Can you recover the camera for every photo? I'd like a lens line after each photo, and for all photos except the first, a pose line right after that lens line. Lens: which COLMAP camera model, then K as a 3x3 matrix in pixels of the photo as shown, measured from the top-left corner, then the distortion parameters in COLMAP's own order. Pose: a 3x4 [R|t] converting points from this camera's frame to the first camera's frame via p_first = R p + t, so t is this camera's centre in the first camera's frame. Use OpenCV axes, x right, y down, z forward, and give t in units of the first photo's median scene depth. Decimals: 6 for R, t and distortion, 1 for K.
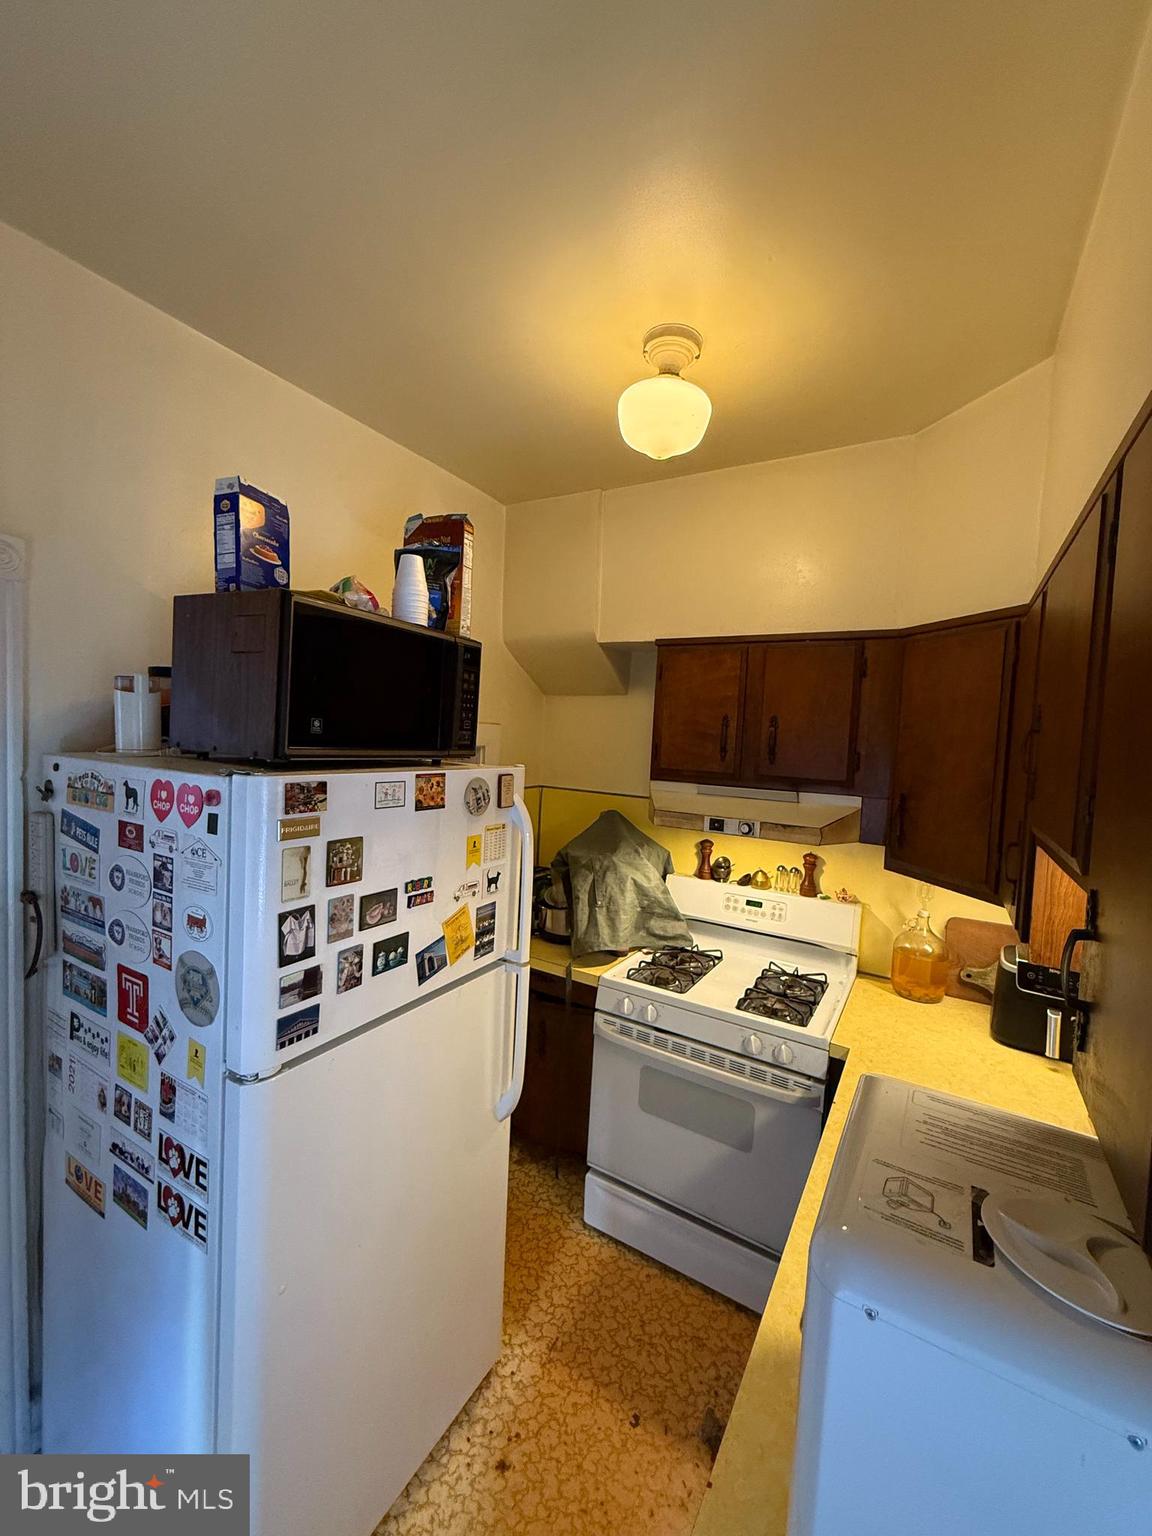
lens RADIAL K [[611.3, 0, 576.4], [0, 611.3, 766.3], [0, 0, 1]] dist [-0.003268, 0.000483]
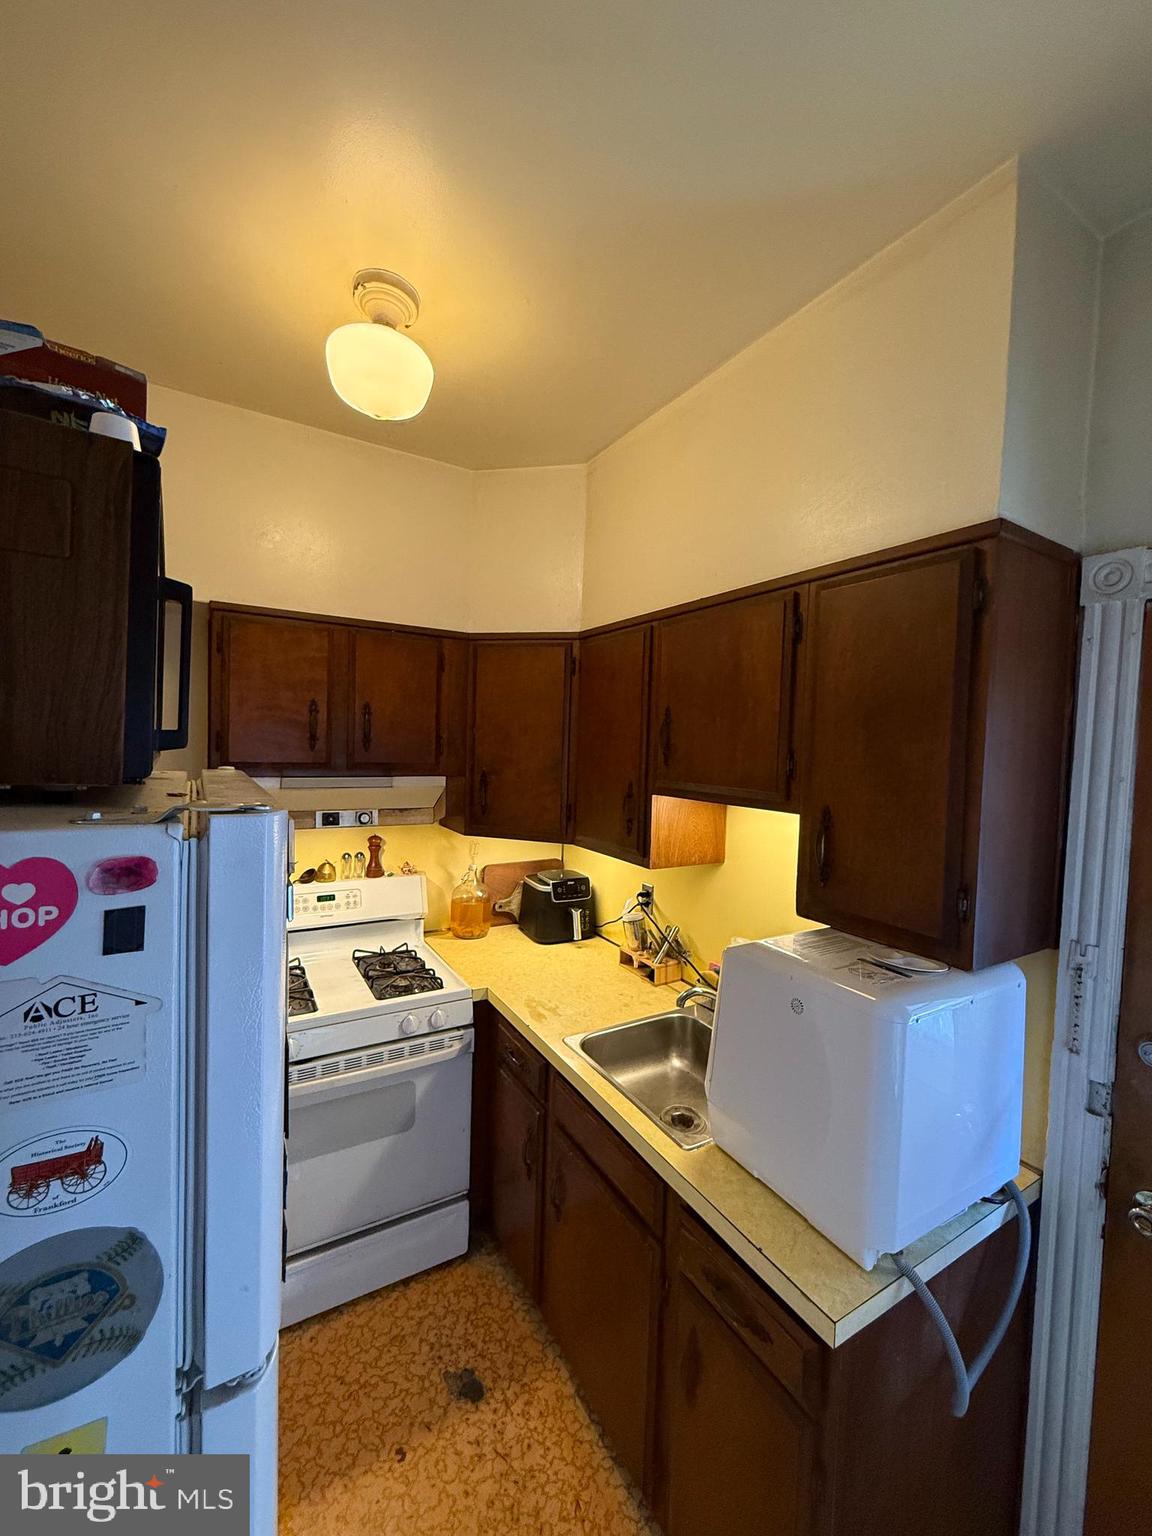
lens RADIAL K [[611.3, 0, 576.4], [0, 611.3, 766.3], [0, 0, 1]] dist [-0.003268, 0.000483]
pose [[0.475283, -0.064901, 0.877436, -0.416412], [0.036914, 0.997868, 0.053814, -0.020958], [-0.879058, 0.006813, 0.476665, 0.239910]]
